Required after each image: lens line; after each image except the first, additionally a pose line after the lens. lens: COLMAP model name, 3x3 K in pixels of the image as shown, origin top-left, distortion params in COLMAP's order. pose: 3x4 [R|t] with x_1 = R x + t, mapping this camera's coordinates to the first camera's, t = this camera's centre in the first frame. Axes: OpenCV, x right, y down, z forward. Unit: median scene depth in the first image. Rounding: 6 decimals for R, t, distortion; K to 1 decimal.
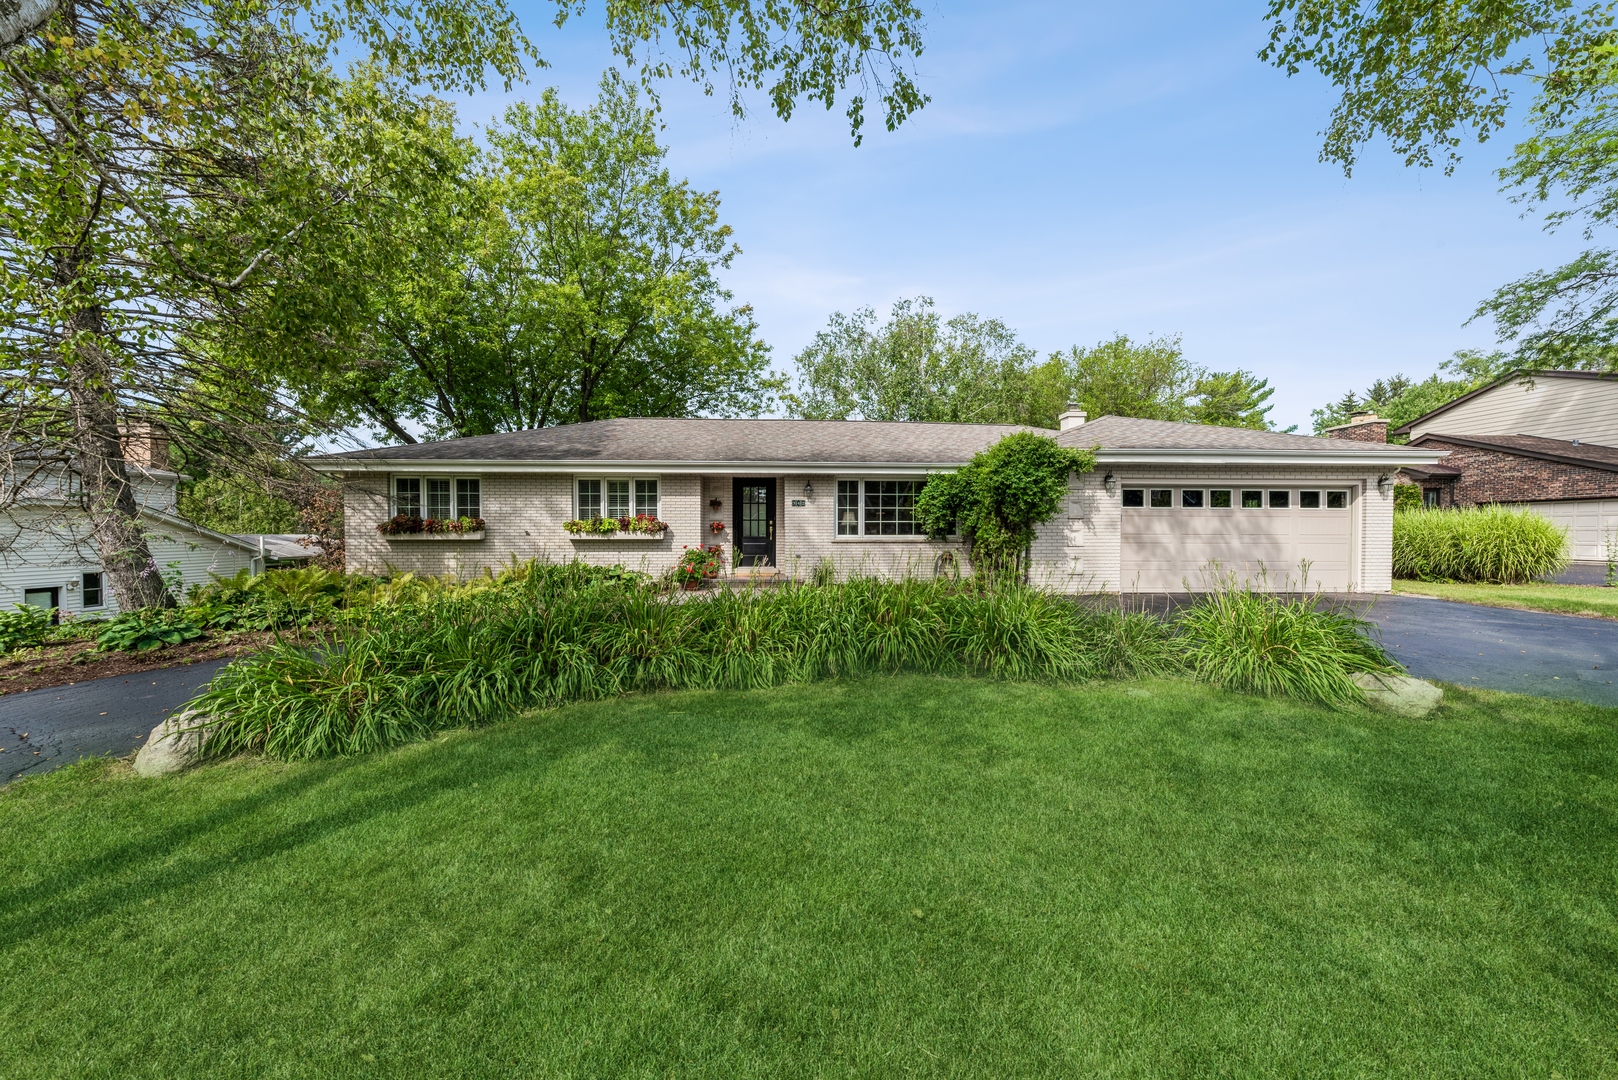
lens RADIAL K [[588.4, 0, 810.9], [0, 588.4, 560.9], [0, 0, 1]] dist [-0.000202, 0.000019]
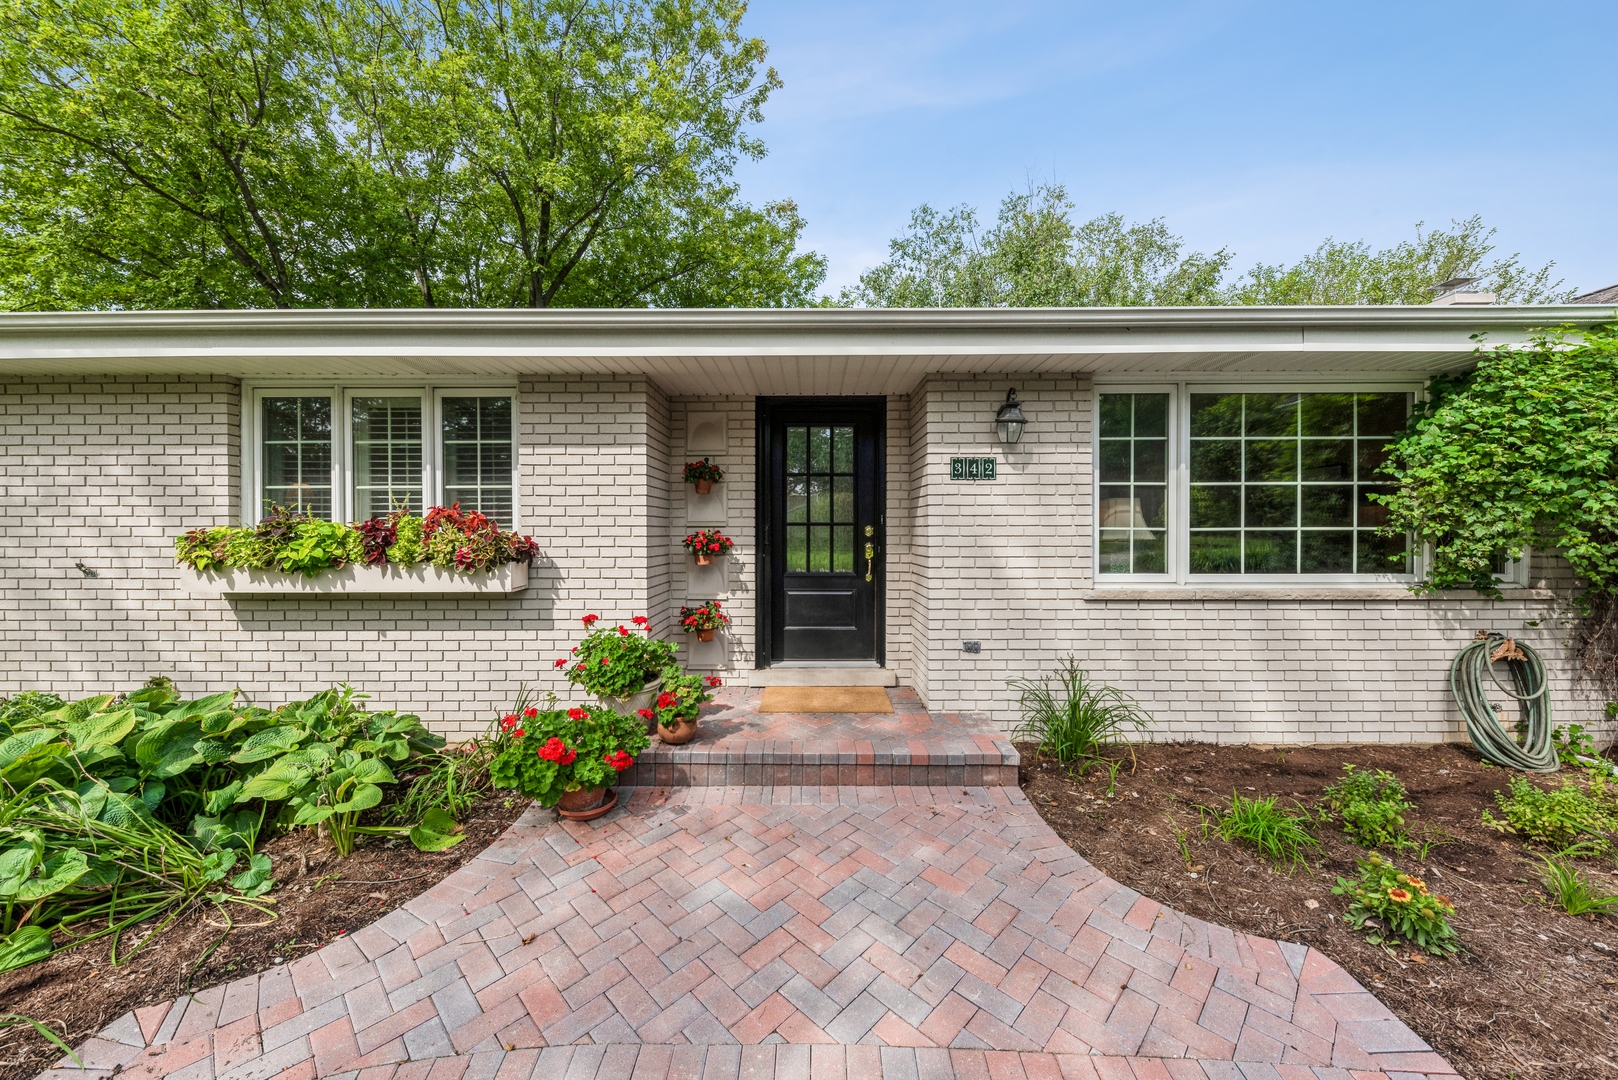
lens RADIAL K [[588.4, 0, 810.9], [0, 588.4, 560.9], [0, 0, 1]] dist [-0.000202, 0.000019]
pose [[0.997930, 0.002444, -0.064267, -0.081916], [-0.002130, 0.999985, 0.004959, -0.051985], [0.064279, -0.004811, 0.997920, 0.689334]]
